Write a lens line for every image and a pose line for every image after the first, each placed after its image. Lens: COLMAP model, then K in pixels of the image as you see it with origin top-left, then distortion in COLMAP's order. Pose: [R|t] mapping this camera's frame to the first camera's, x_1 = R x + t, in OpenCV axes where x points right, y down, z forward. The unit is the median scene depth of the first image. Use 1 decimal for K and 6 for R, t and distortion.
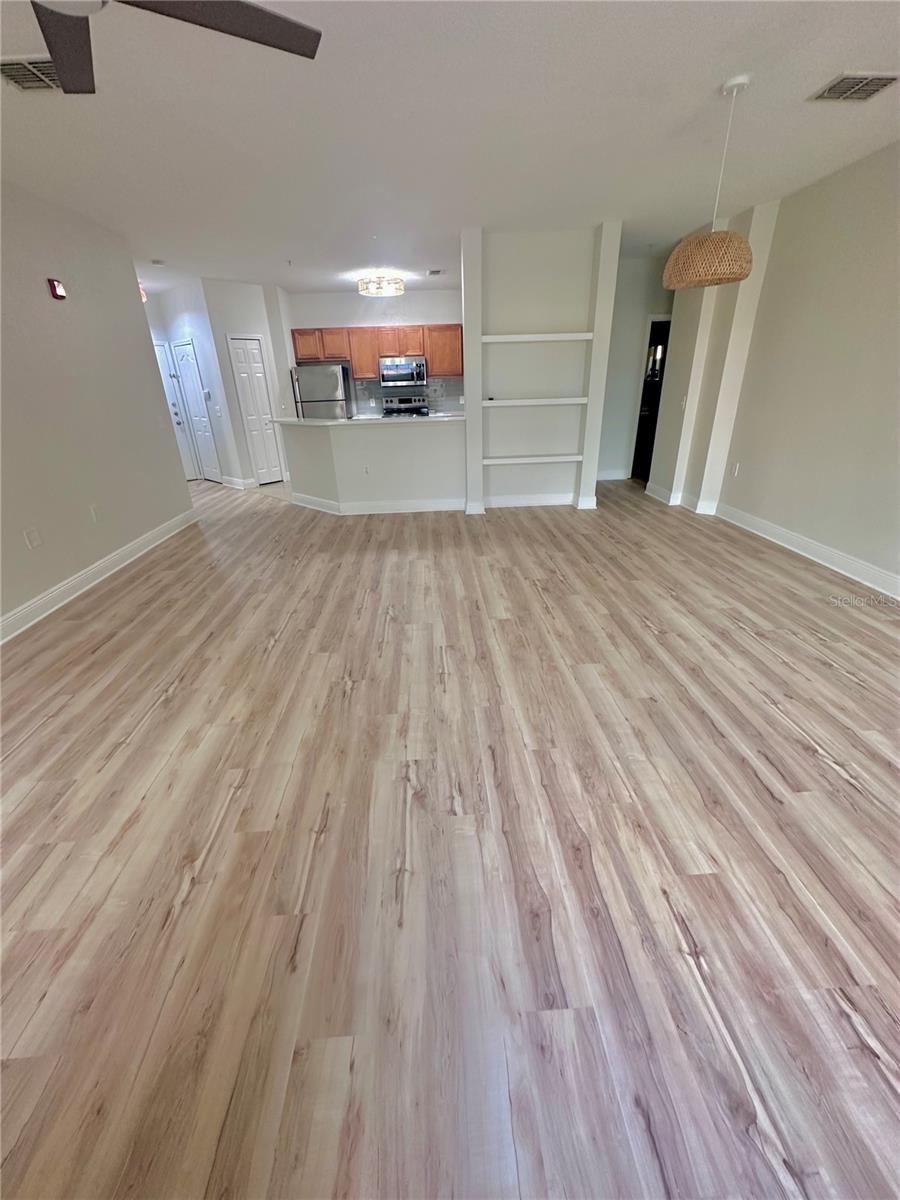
lens RADIAL K [[461.5, 0, 447.2], [0, 461.5, 589.3], [0, 0, 1]] dist [-0.001537, -0.001278]
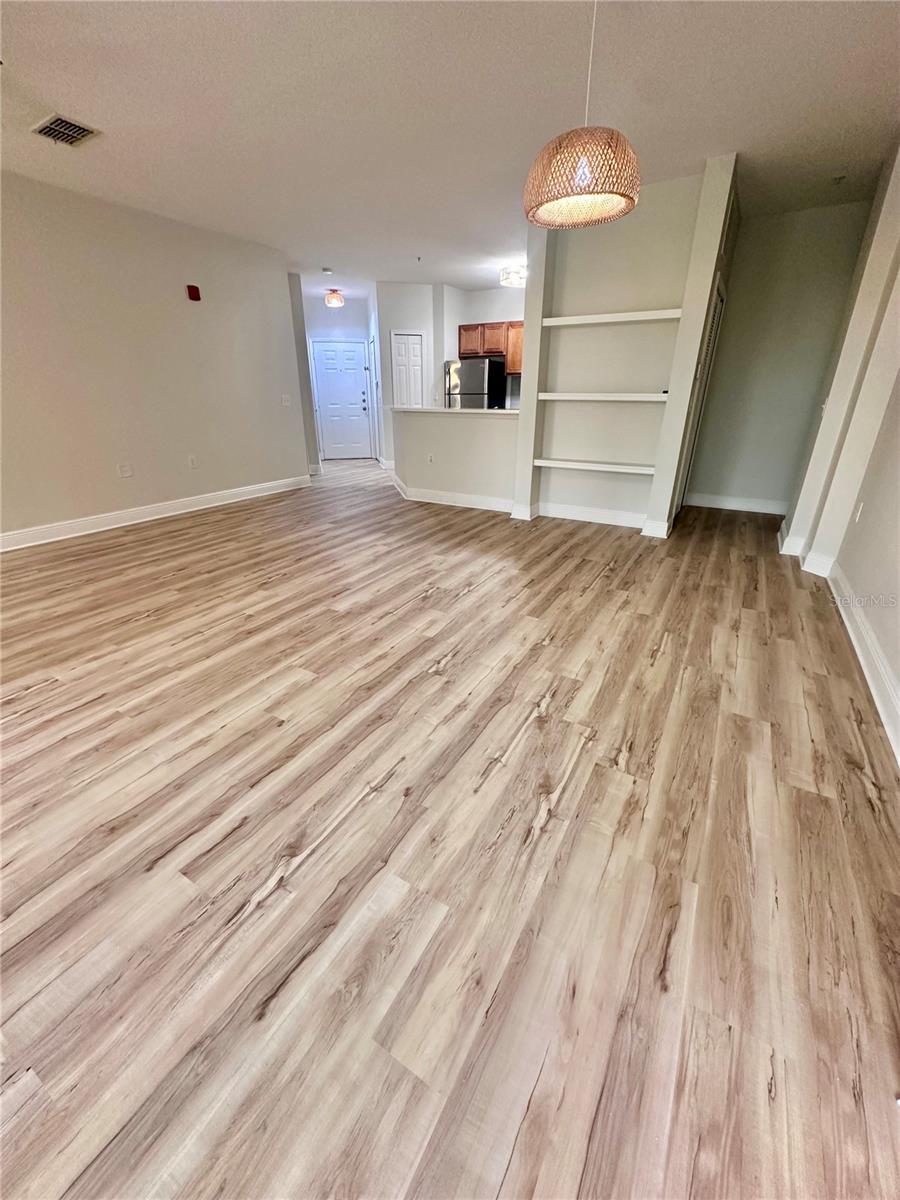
lens RADIAL K [[477.2, 0, 453.7], [0, 477.2, 582.2], [0, 0, 1]] dist [-0.006389, 0.000932]
pose [[0.842867, 0.230160, -0.486417, 0.779764], [-0.248284, 0.968284, 0.027939, -0.074895], [0.477421, 0.097221, 0.873280, 0.285838]]
